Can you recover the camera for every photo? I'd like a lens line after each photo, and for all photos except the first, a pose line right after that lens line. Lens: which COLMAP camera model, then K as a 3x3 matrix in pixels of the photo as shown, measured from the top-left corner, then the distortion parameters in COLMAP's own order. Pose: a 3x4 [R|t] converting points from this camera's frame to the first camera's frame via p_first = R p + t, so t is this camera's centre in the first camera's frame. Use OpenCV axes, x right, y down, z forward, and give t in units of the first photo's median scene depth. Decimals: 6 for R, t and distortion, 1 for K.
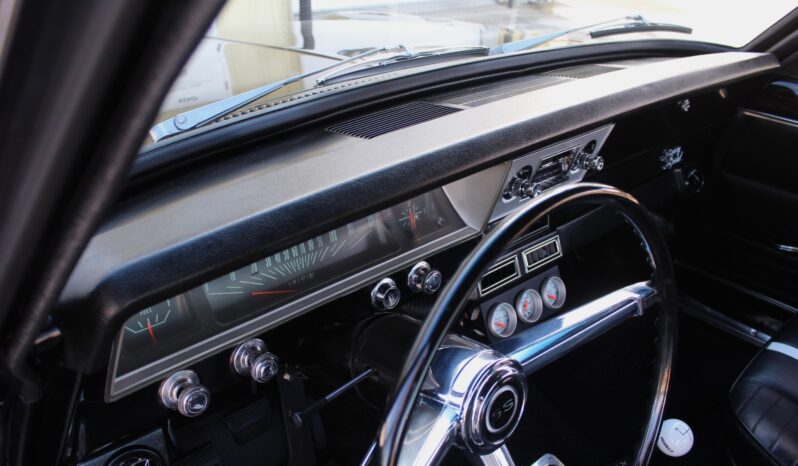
lens RADIAL K [[652.7, 0, 399.0], [0, 652.7, 233.0], [0, 0, 1]] dist [-0.155762, 0.129407]
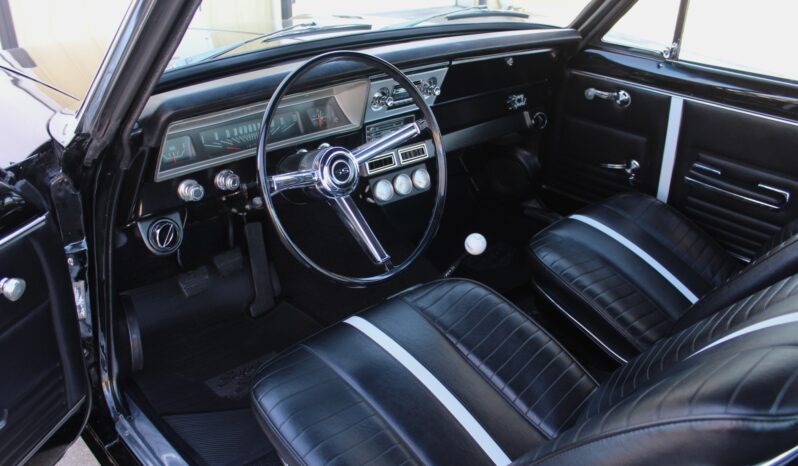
lens RADIAL K [[652.7, 0, 399.0], [0, 652.7, 233.0], [0, 0, 1]] dist [-0.155762, 0.129407]
pose [[0.999867, -0.013057, 0.009742, 0.184557], [0.013223, 0.999764, -0.017213, 0.274674], [-0.009515, 0.017339, 0.999804, -0.640526]]
